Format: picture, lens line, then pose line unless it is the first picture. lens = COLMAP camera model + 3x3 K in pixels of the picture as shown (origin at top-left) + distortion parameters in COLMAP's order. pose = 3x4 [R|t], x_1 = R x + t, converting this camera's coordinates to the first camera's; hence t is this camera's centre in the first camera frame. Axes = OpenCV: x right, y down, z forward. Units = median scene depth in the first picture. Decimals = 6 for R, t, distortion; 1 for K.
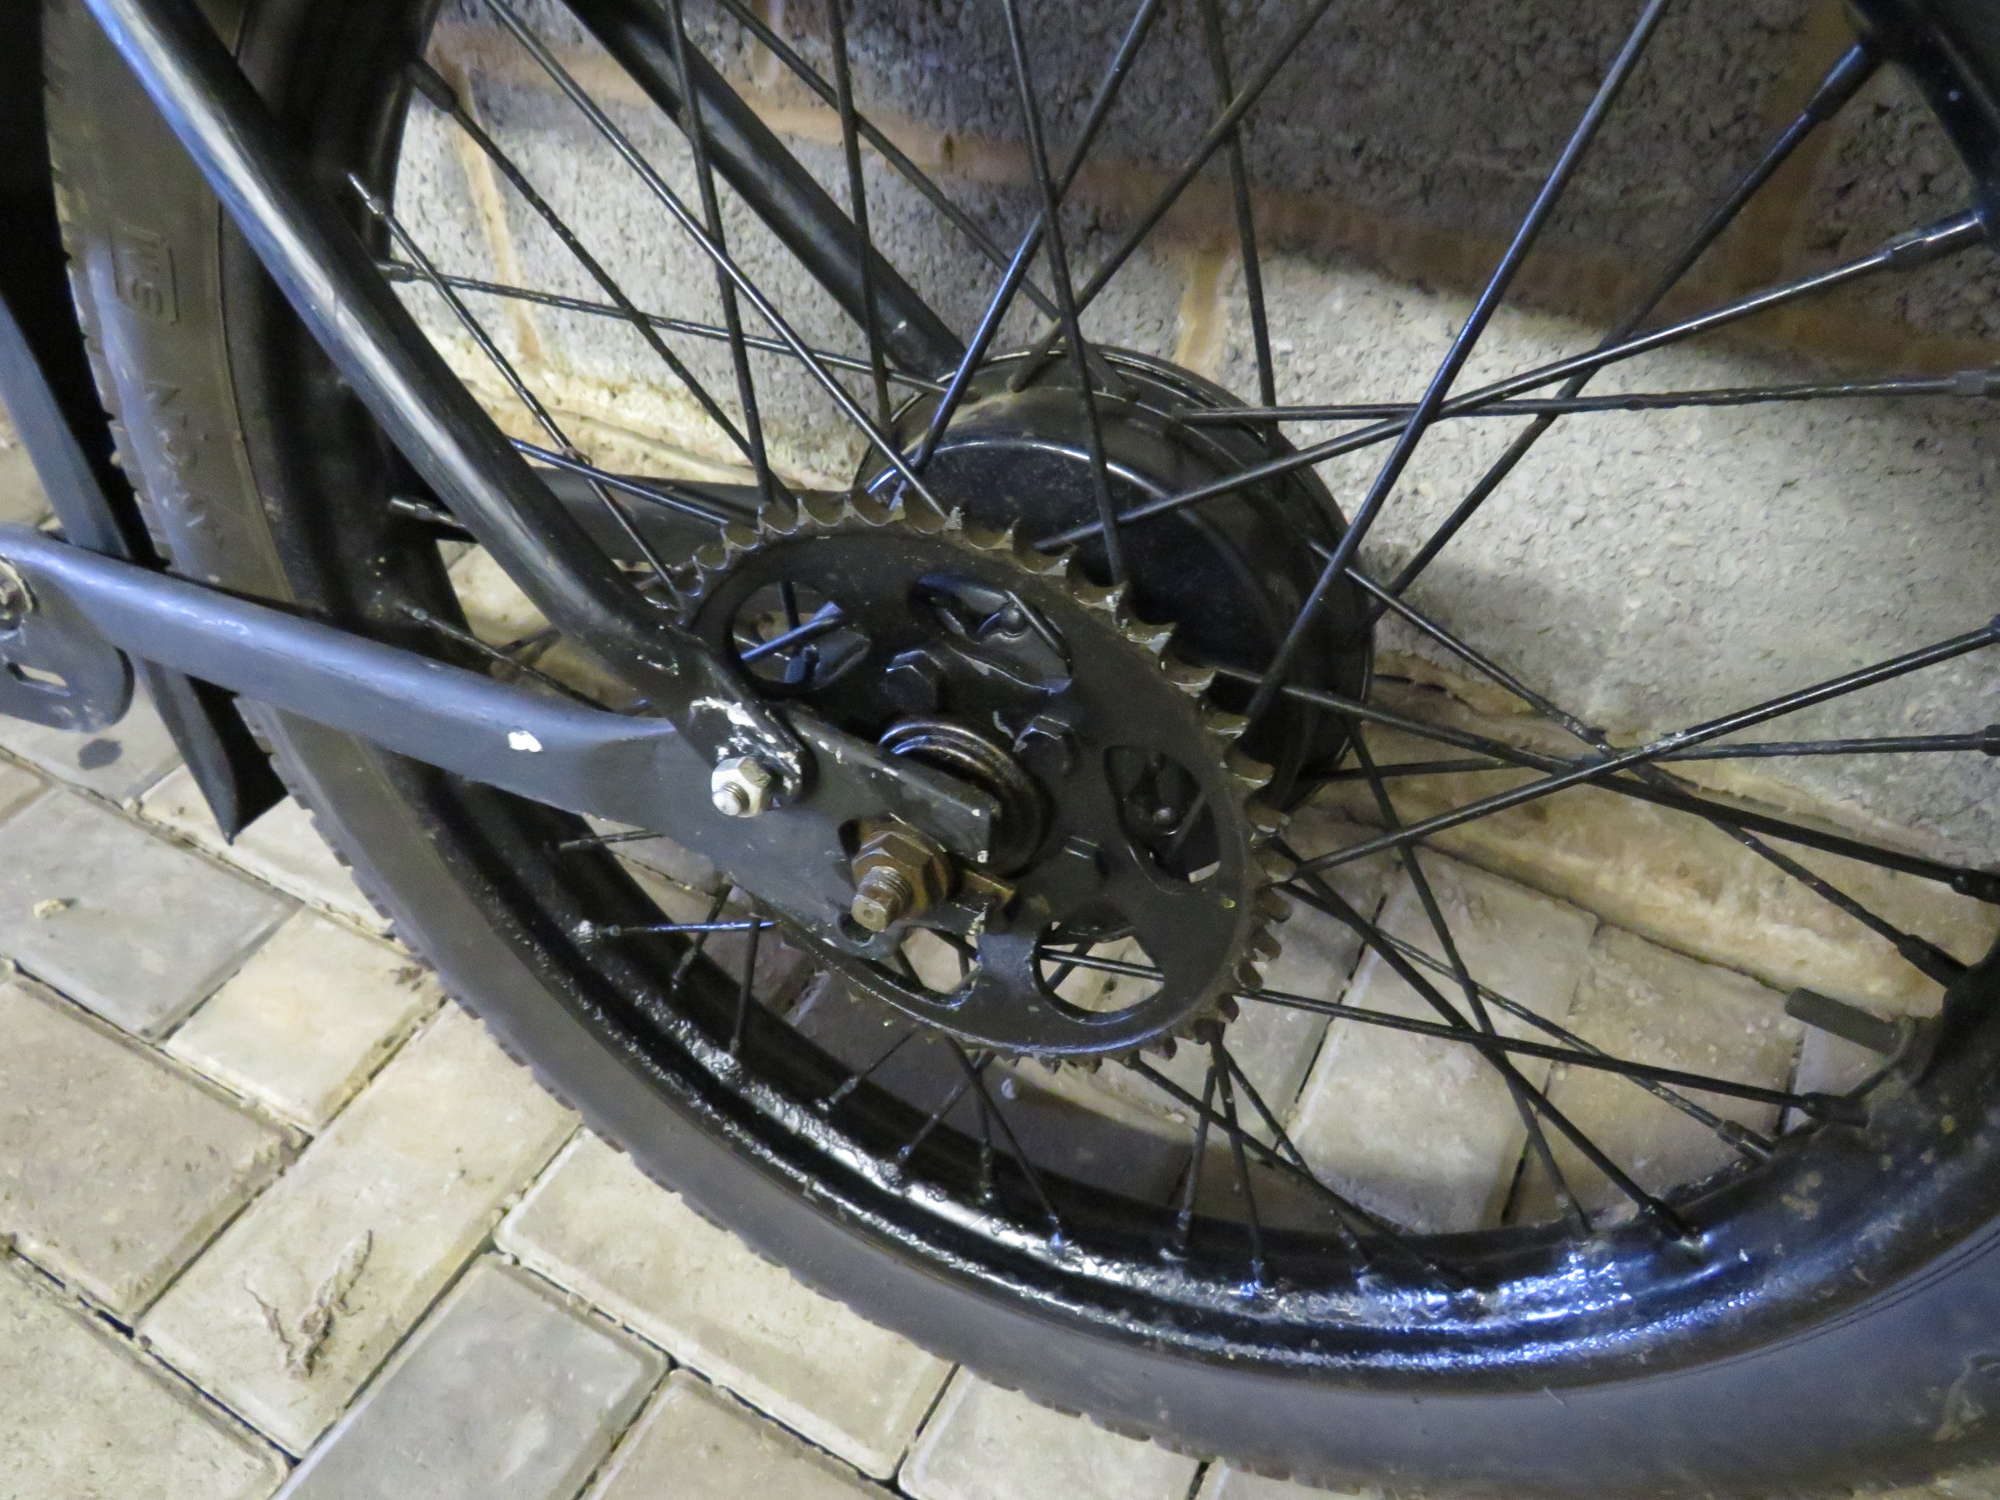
lens RADIAL K [[1414.6, 0, 986.4], [0, 1414.6, 749.7], [0, 0, 1]] dist [-0.032315, 0.015393]
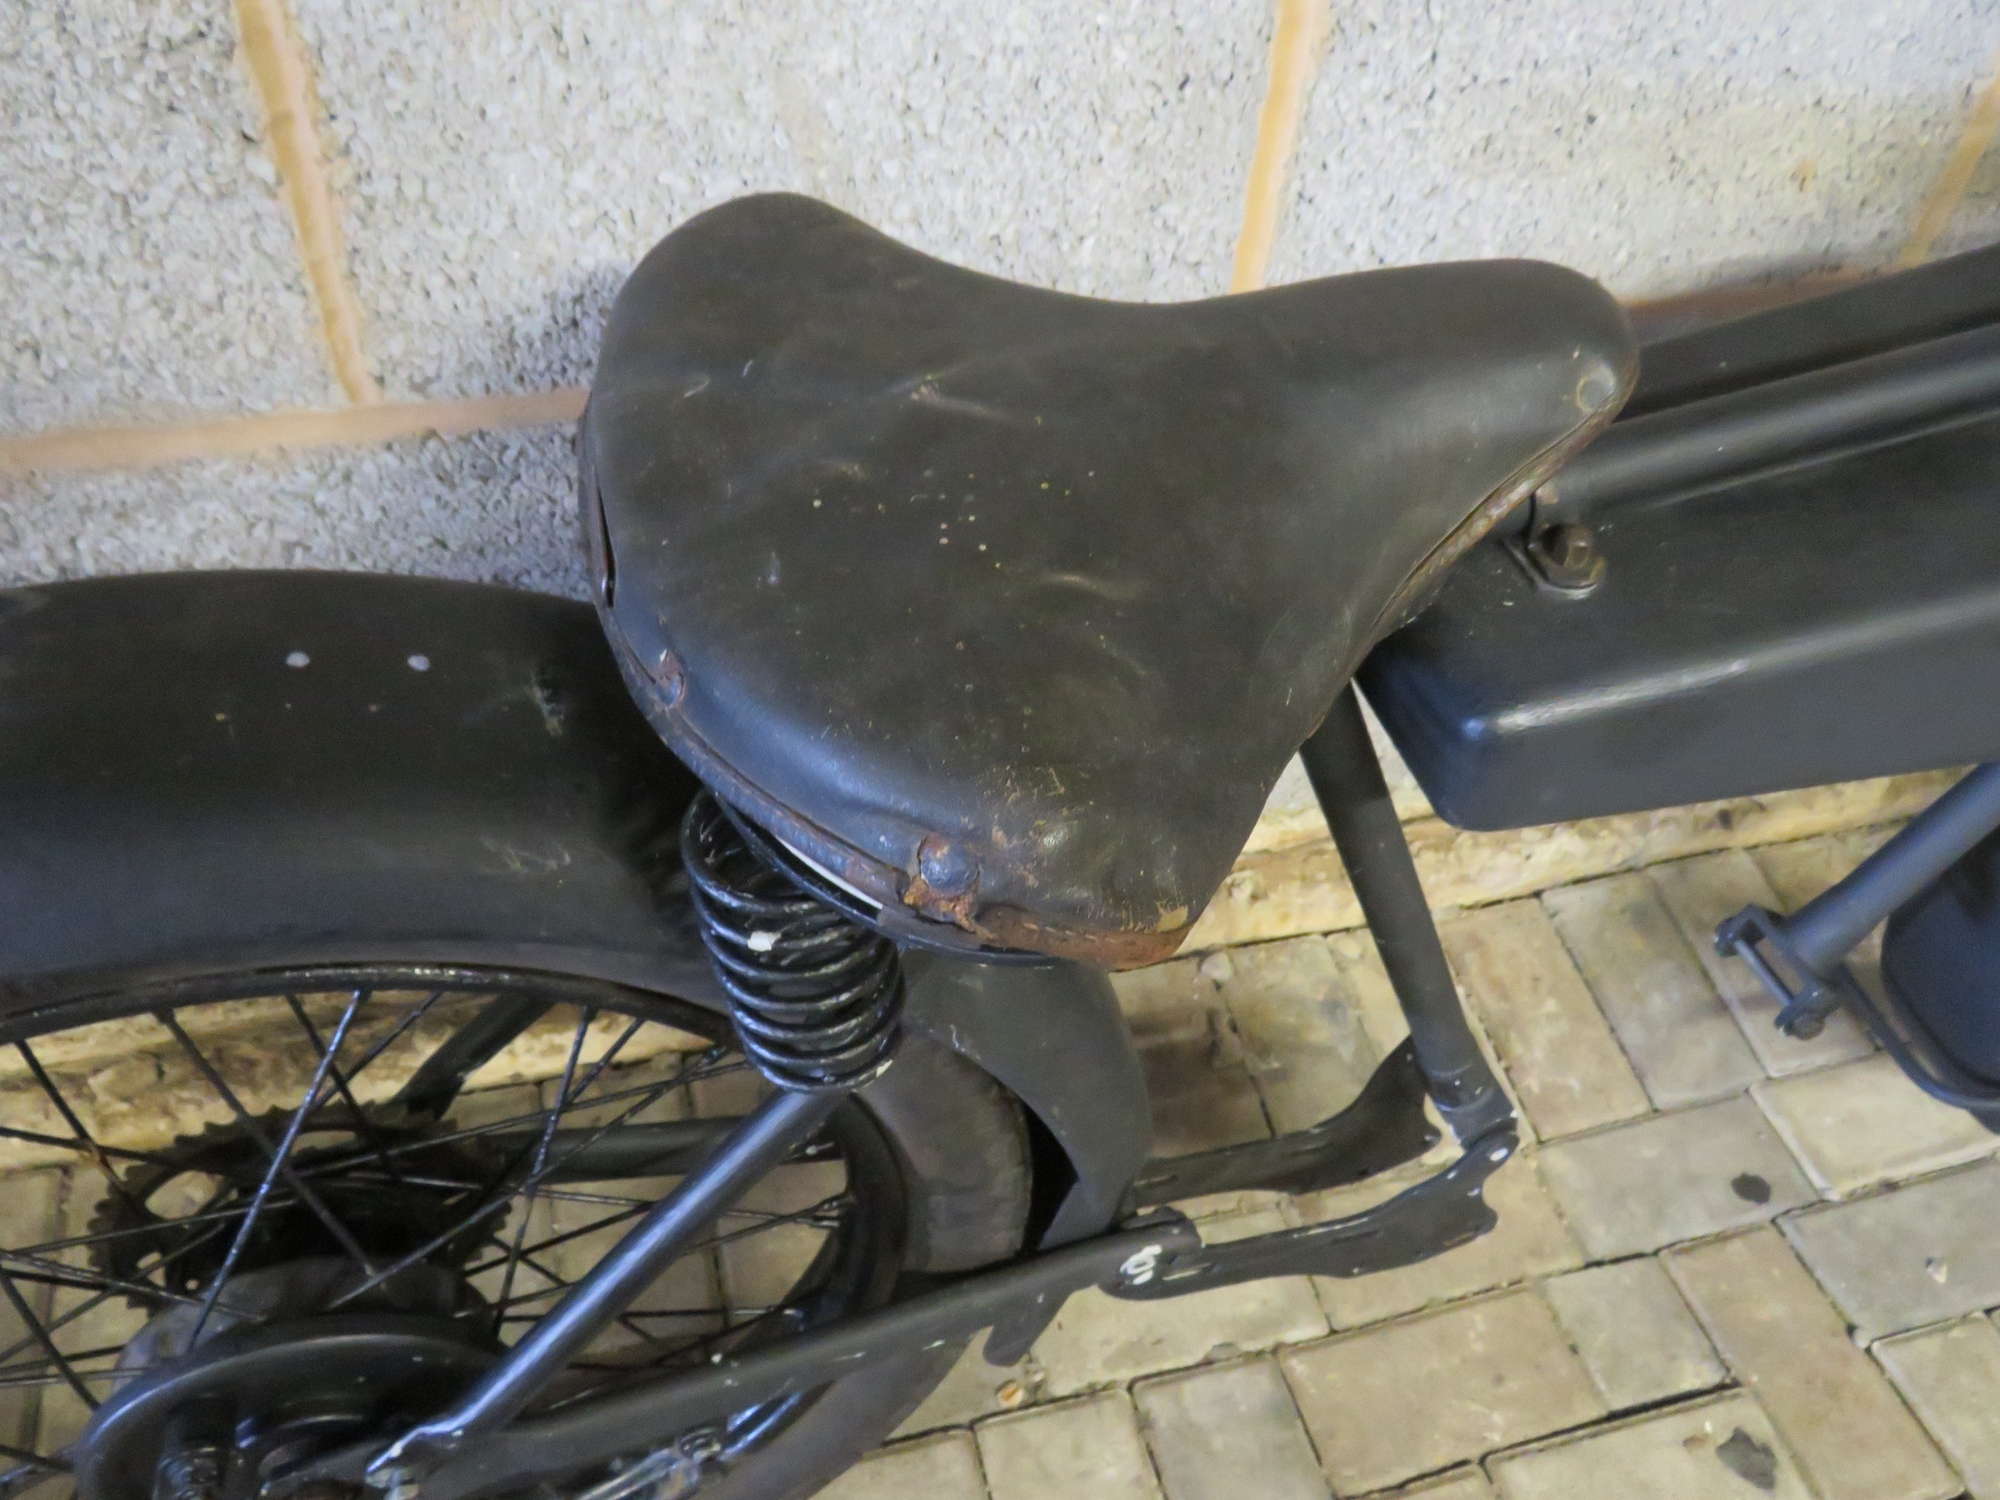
lens RADIAL K [[1497.4, 0, 994.3], [0, 1497.4, 743.1], [0, 0, 1]] dist [-0.036034, 0.010109]
pose [[0.720479, -0.463823, 0.515536, -2.229514], [0.432929, 0.881581, 0.188117, -1.229897], [-0.541740, 0.087656, 0.835963, 0.301998]]
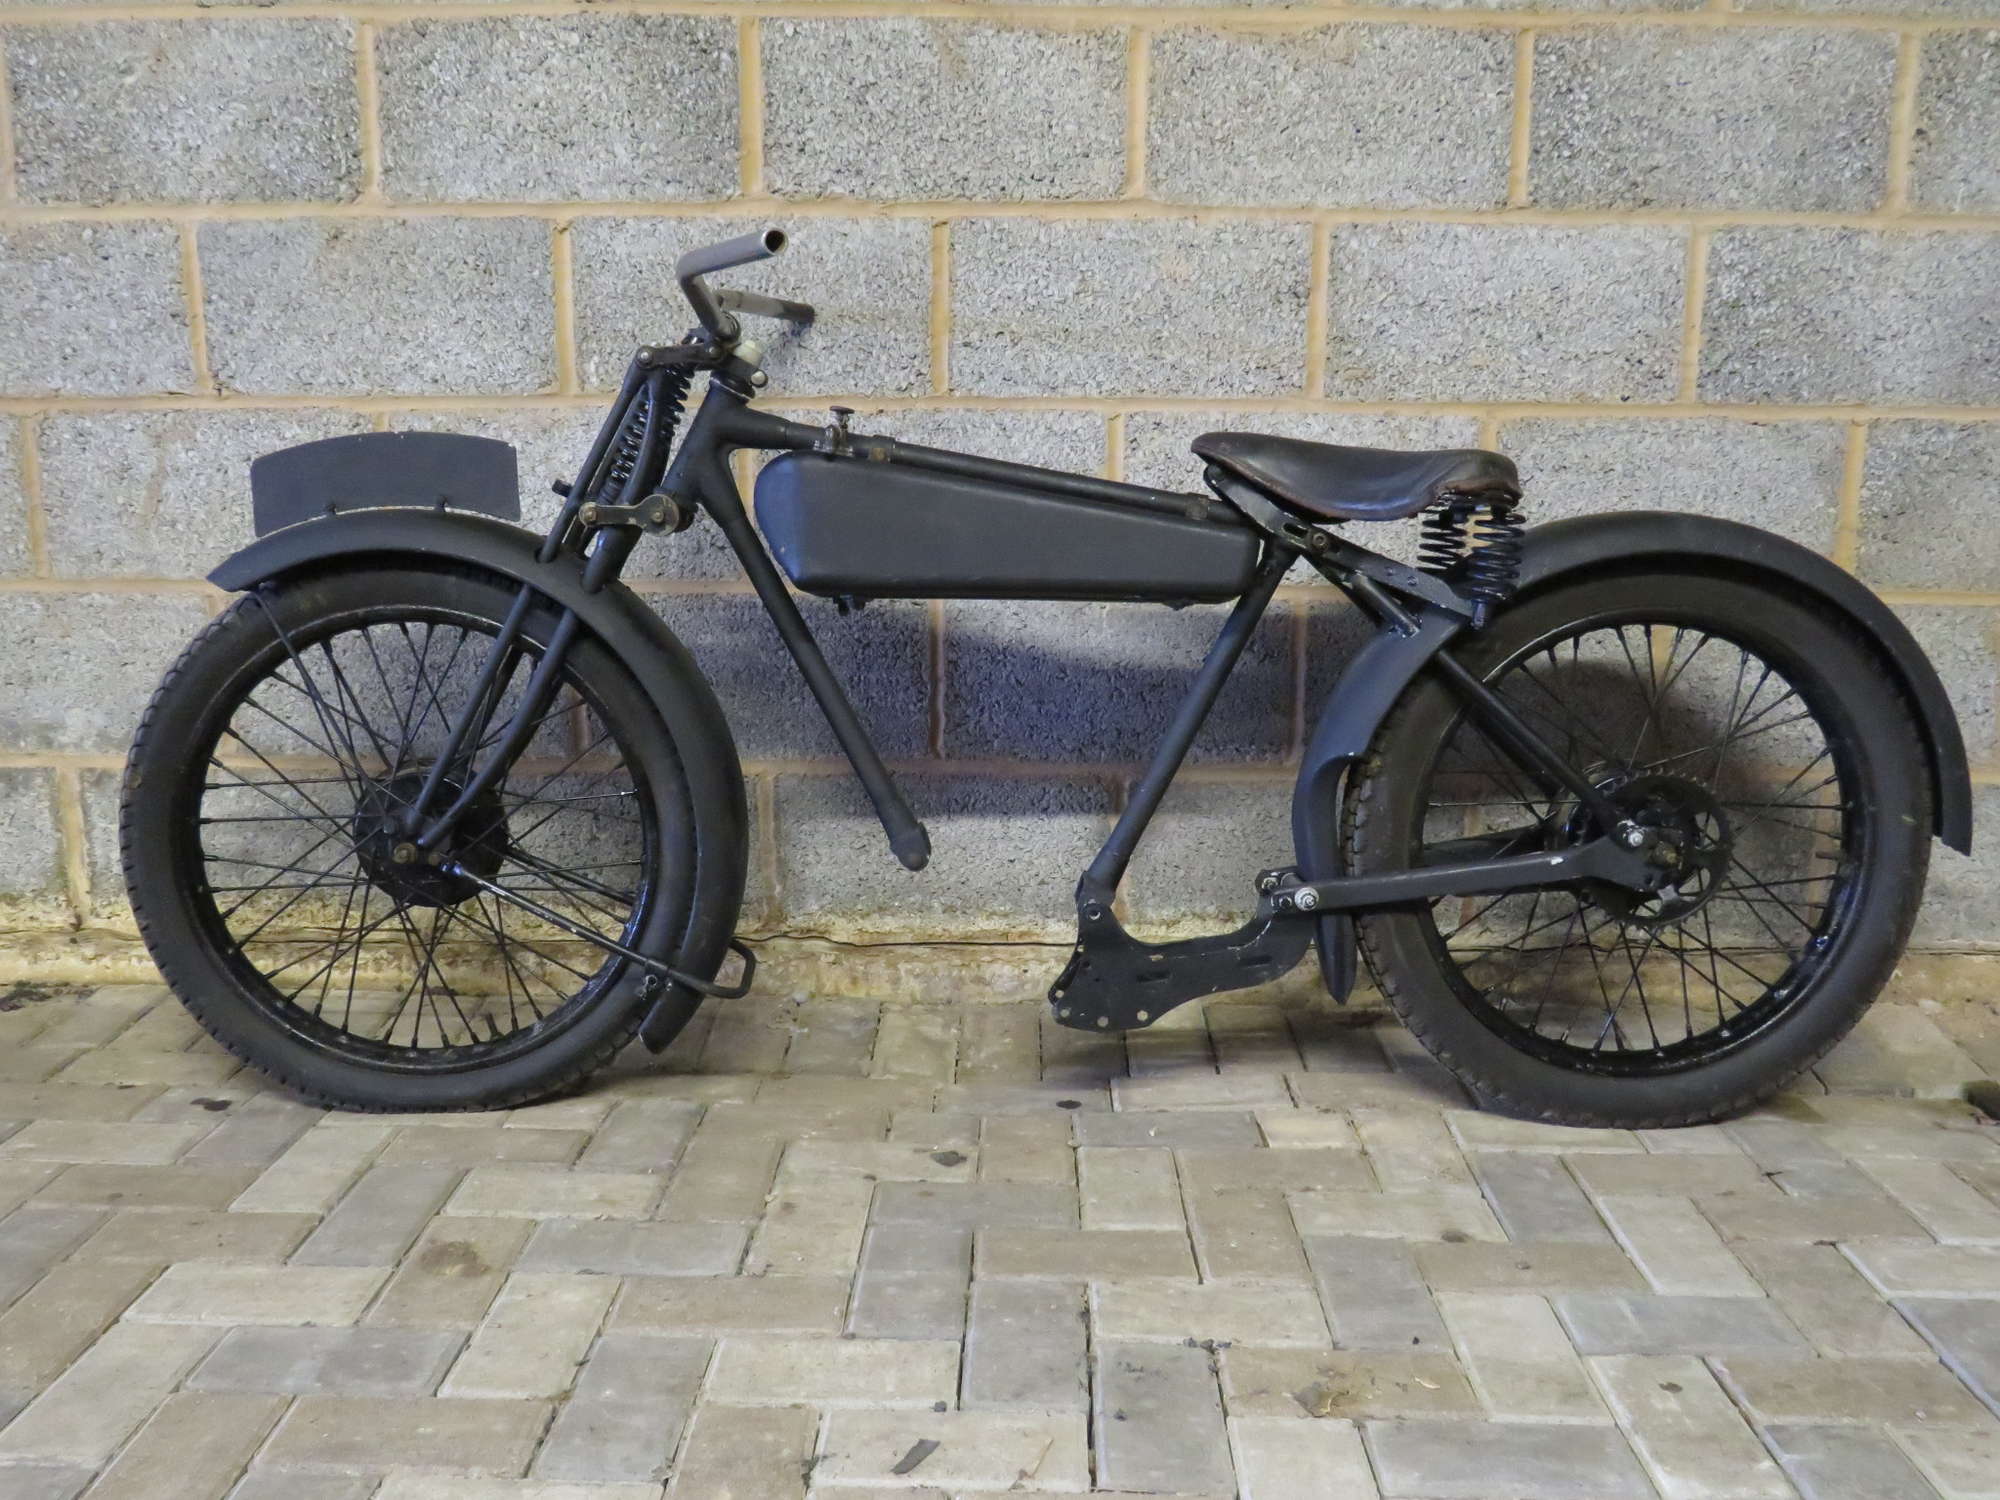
lens RADIAL K [[1704.0, 0, 1003.3], [0, 1704.0, 741.4], [0, 0, 1]] dist [-0.047738, 0.015103]
pose [[0.886992, -0.094597, 0.451992, -2.360406], [0.323752, 0.825340, -0.462599, 0.879792], [-0.329287, 0.556655, 0.762696, -1.410462]]
